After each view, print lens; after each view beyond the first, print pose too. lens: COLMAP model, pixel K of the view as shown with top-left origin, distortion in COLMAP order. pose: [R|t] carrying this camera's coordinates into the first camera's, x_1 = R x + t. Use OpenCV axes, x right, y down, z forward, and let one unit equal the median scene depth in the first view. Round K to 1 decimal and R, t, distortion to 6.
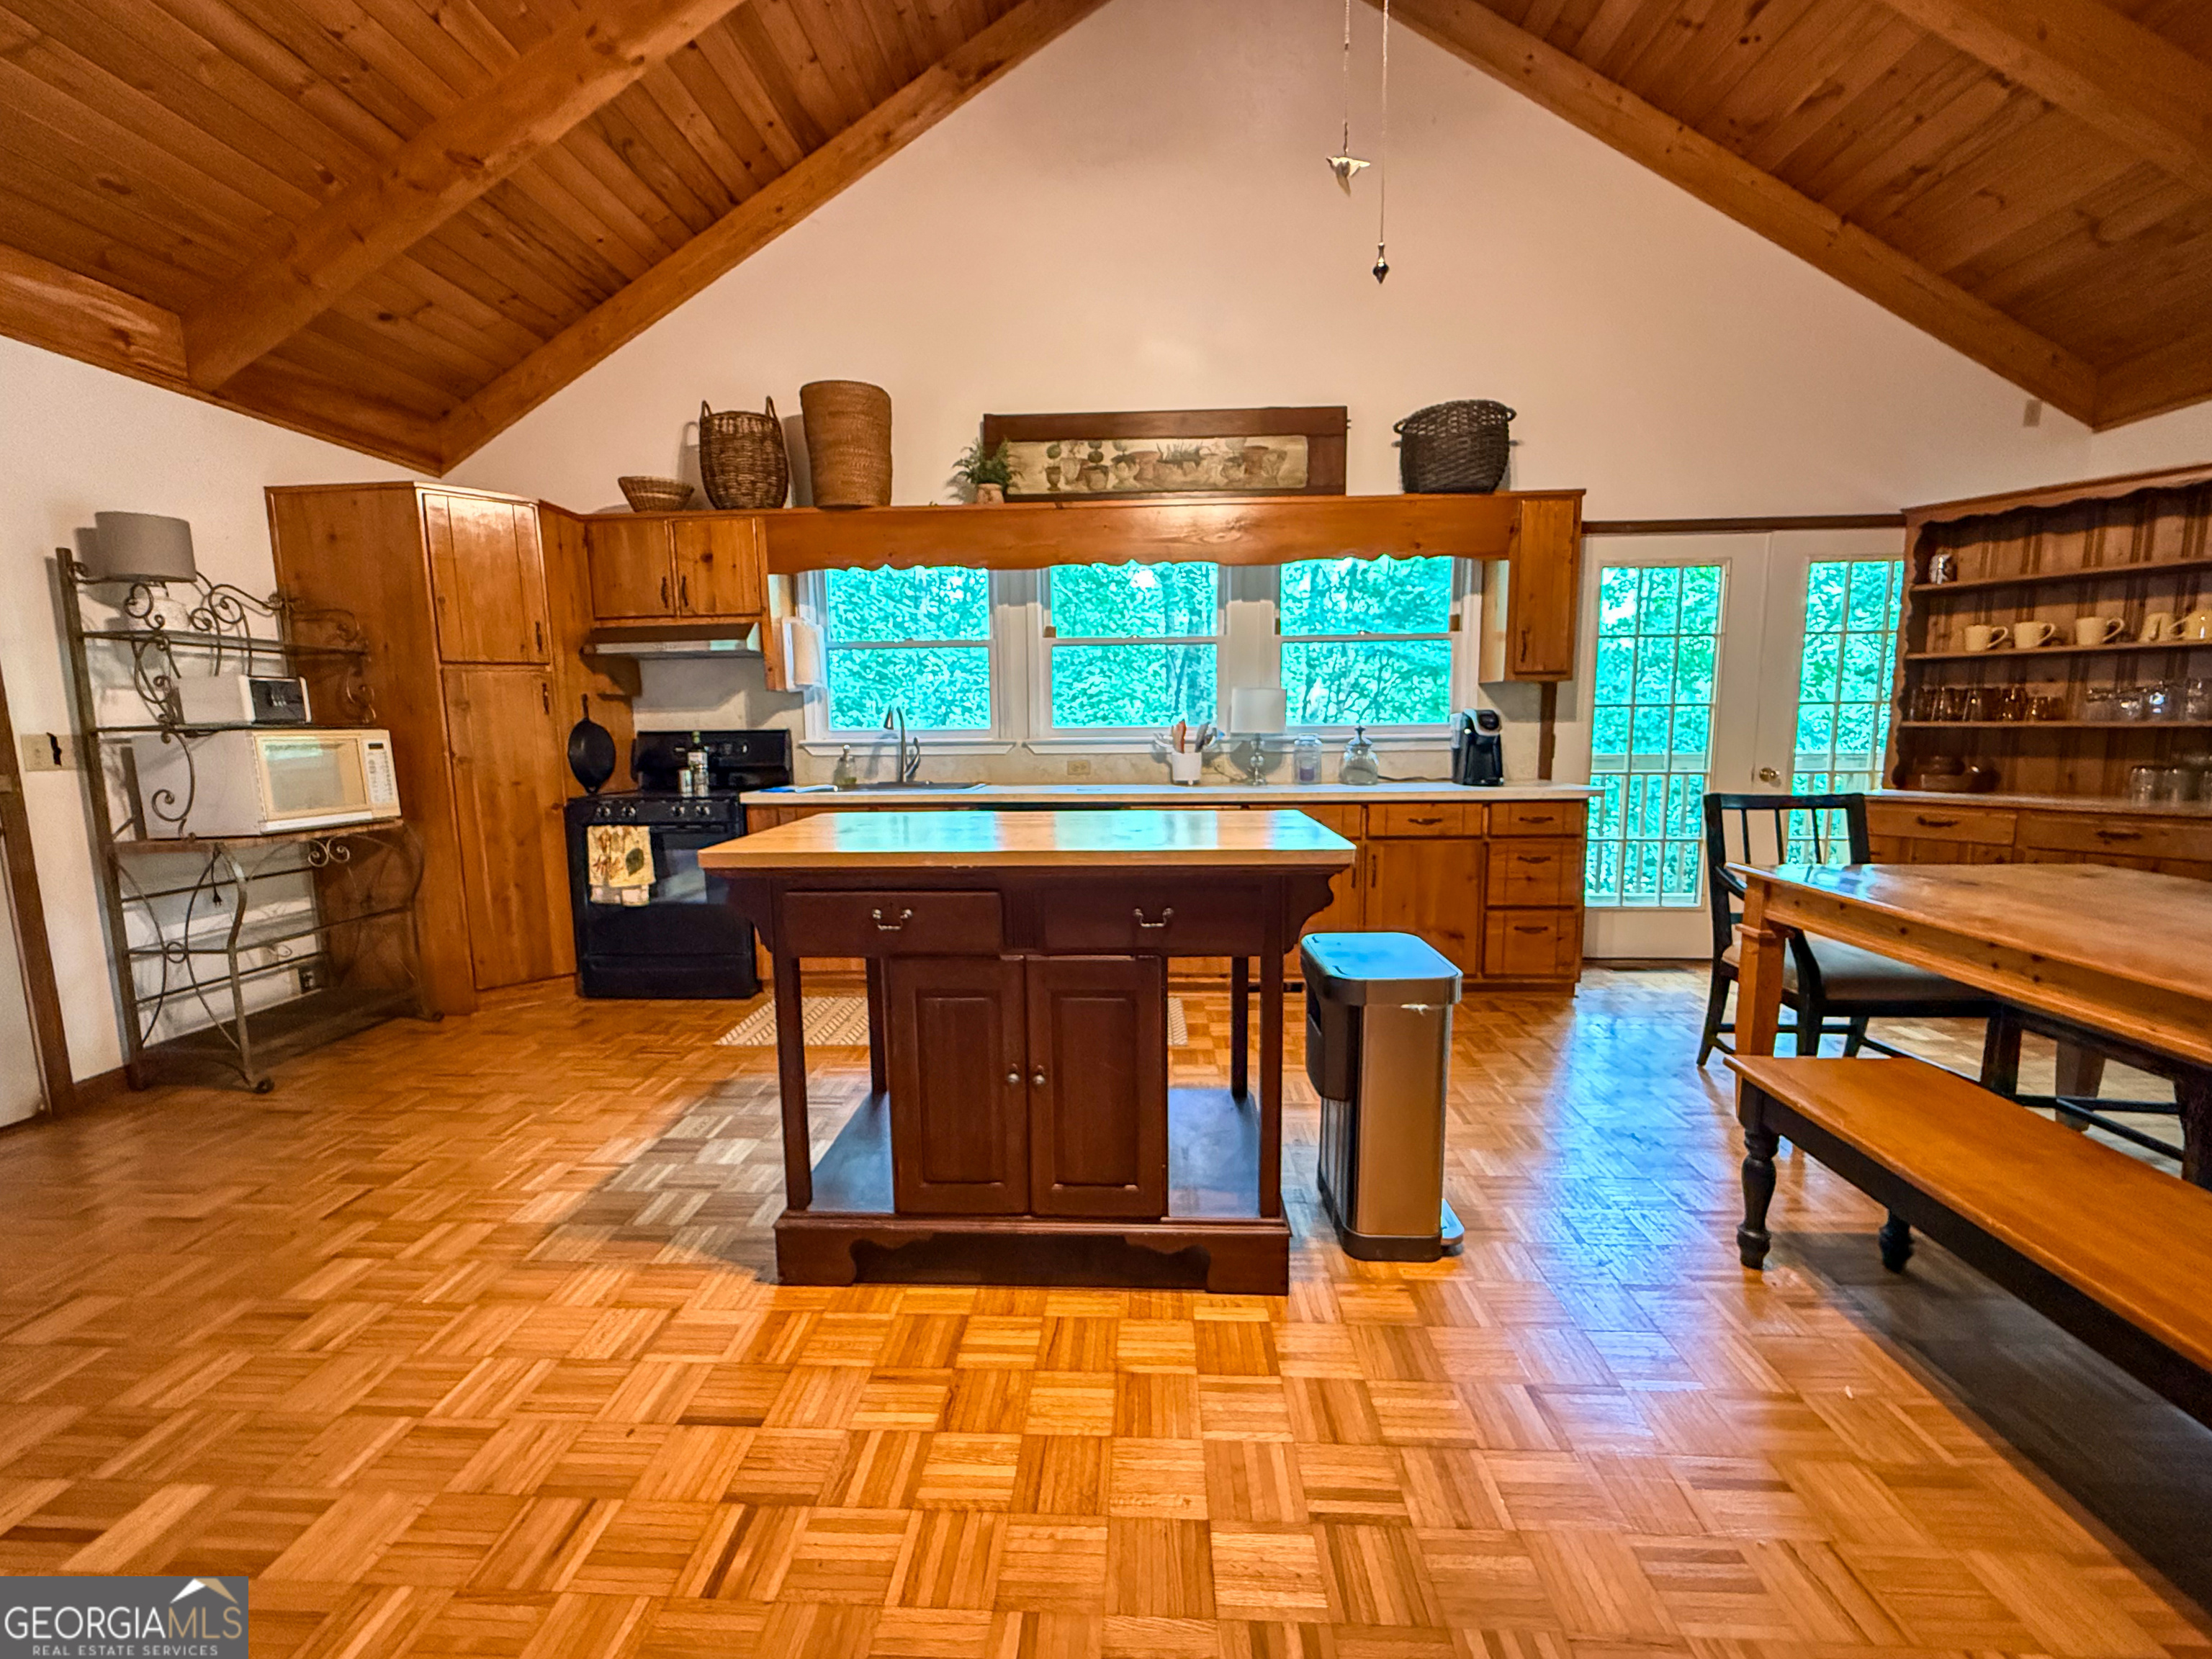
lens RADIAL K [[898.7, 0, 1111.8], [0, 898.7, 825.3], [0, 0, 1]] dist [-0.002218, 0.000918]
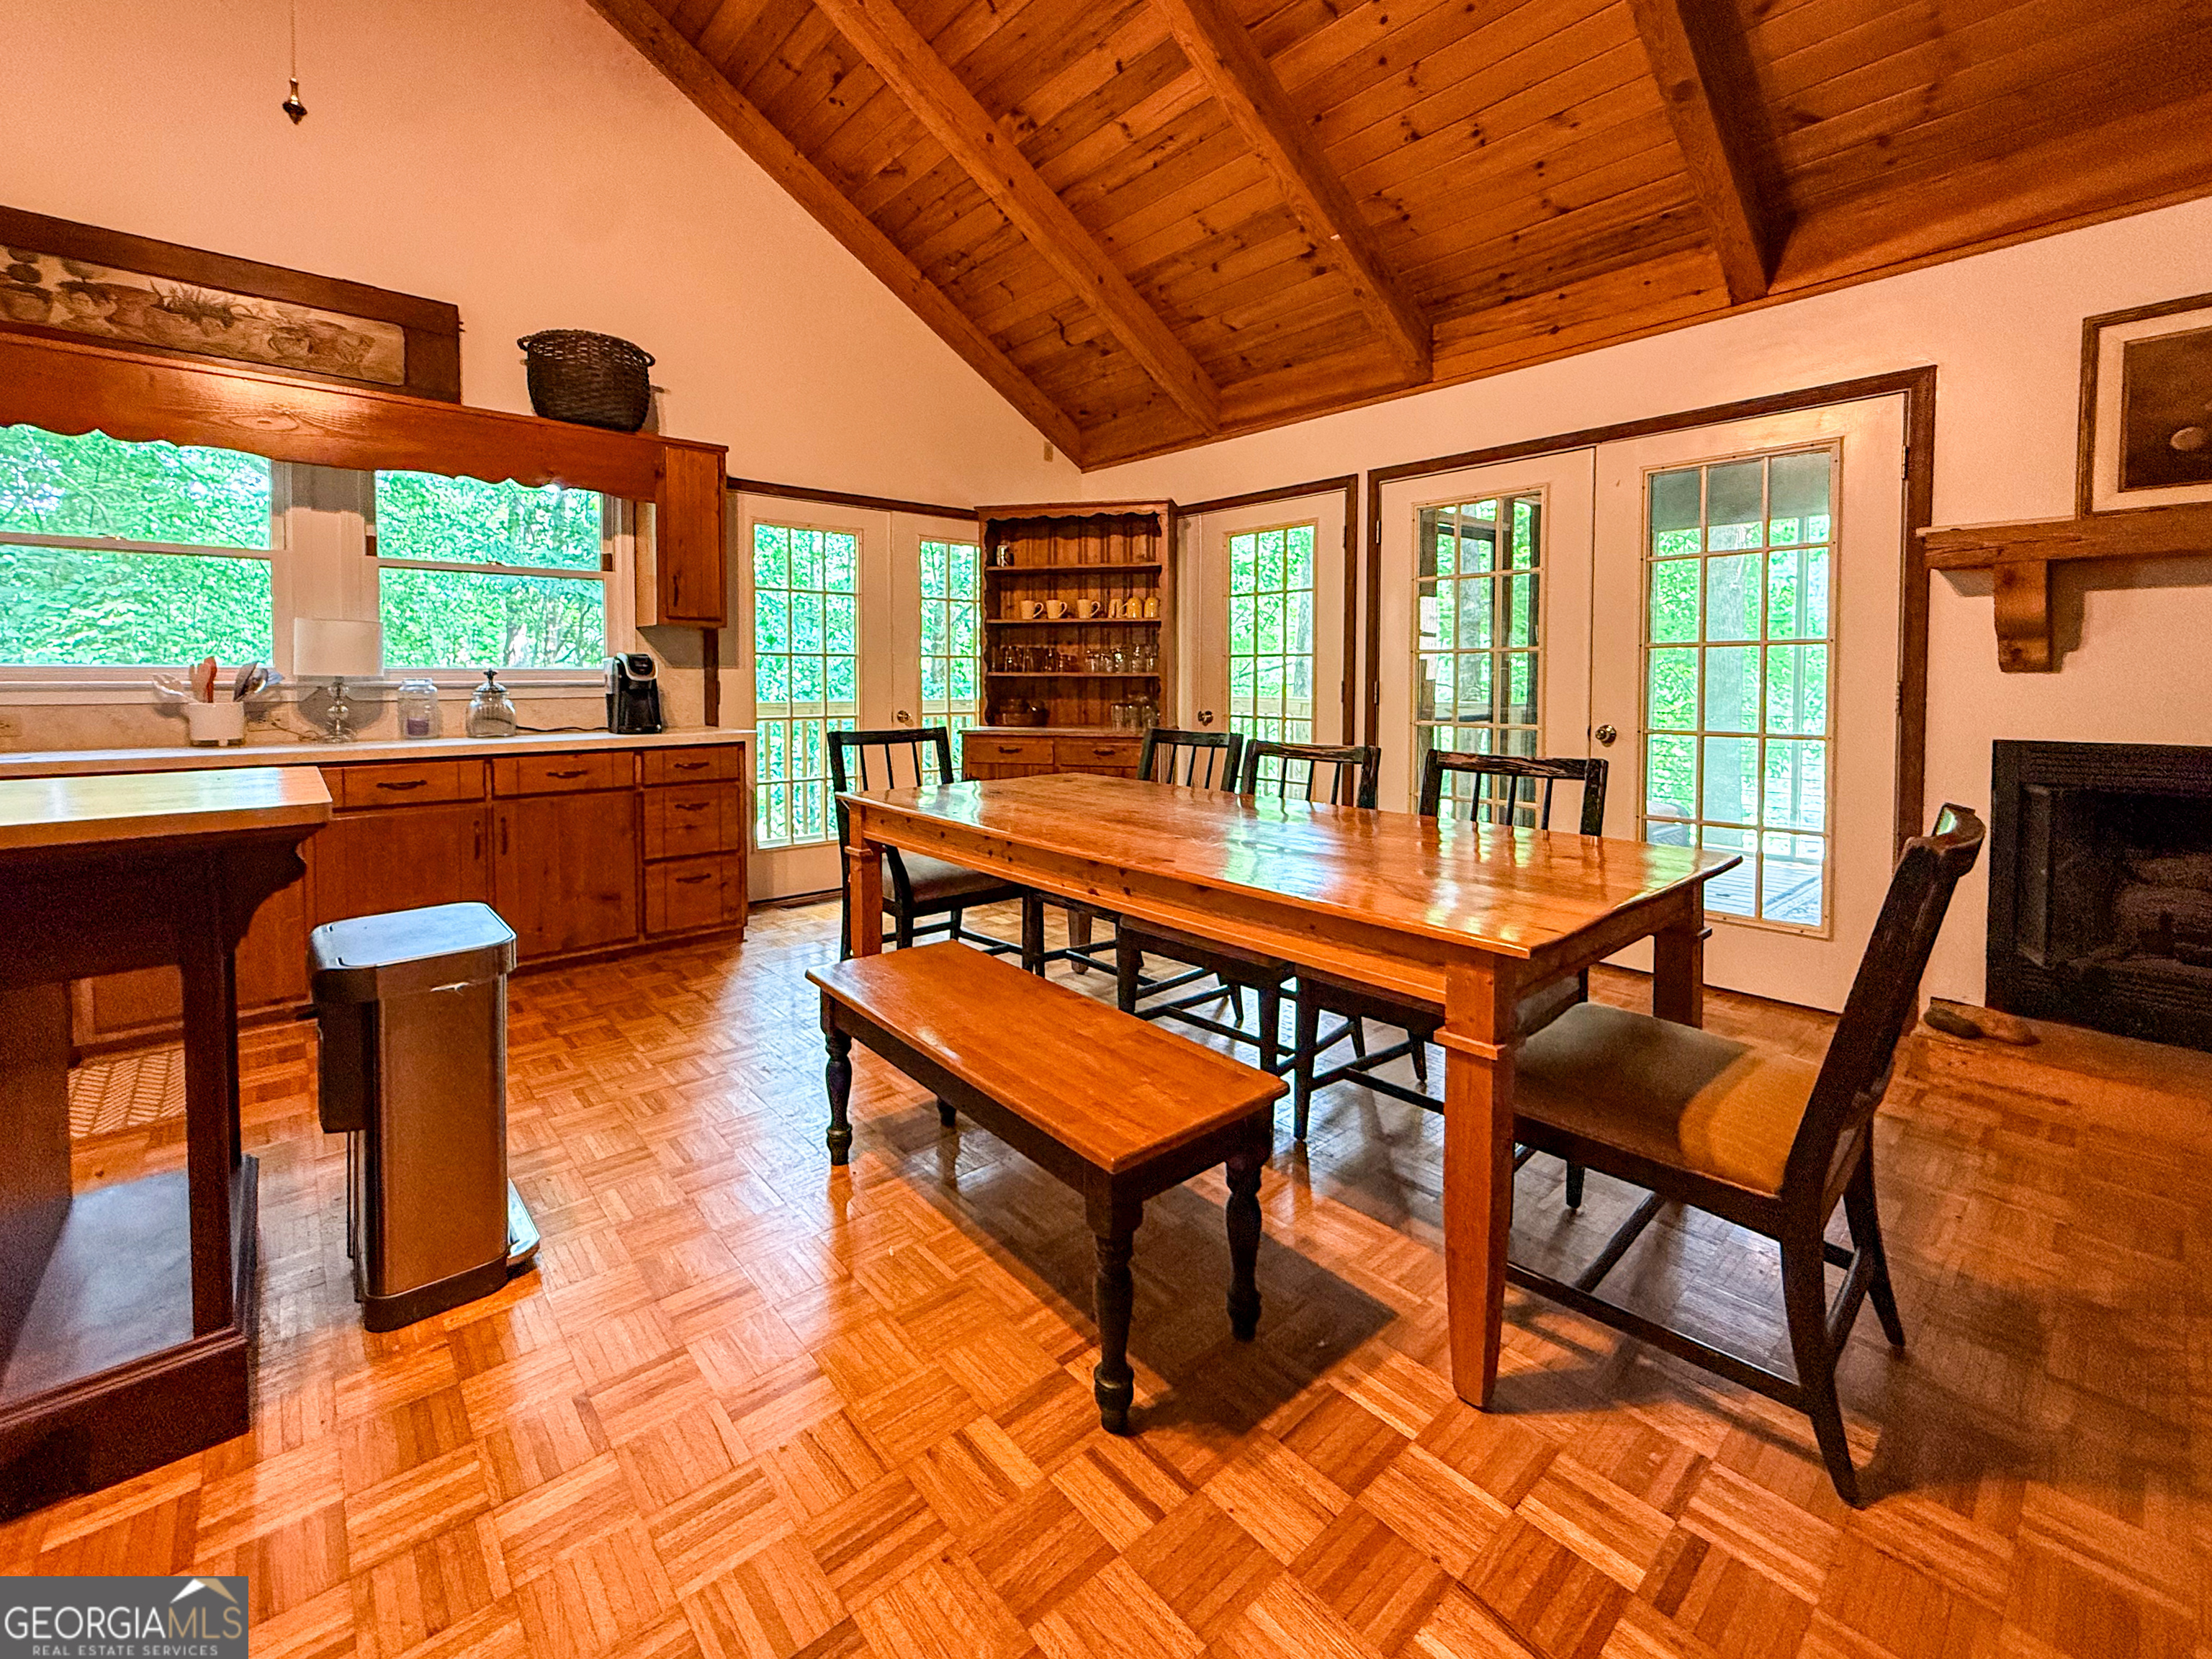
lens RADIAL K [[898.7, 0, 1132.0], [0, 898.7, 699.5], [0, 0, 1]] dist [-0.002218, 0.000918]
pose [[0.727997, -0.002558, 0.685575, 0.164409], [0.070223, 0.995012, -0.070856, 0.027662], [-0.681974, 0.099726, 0.724545, -0.052021]]
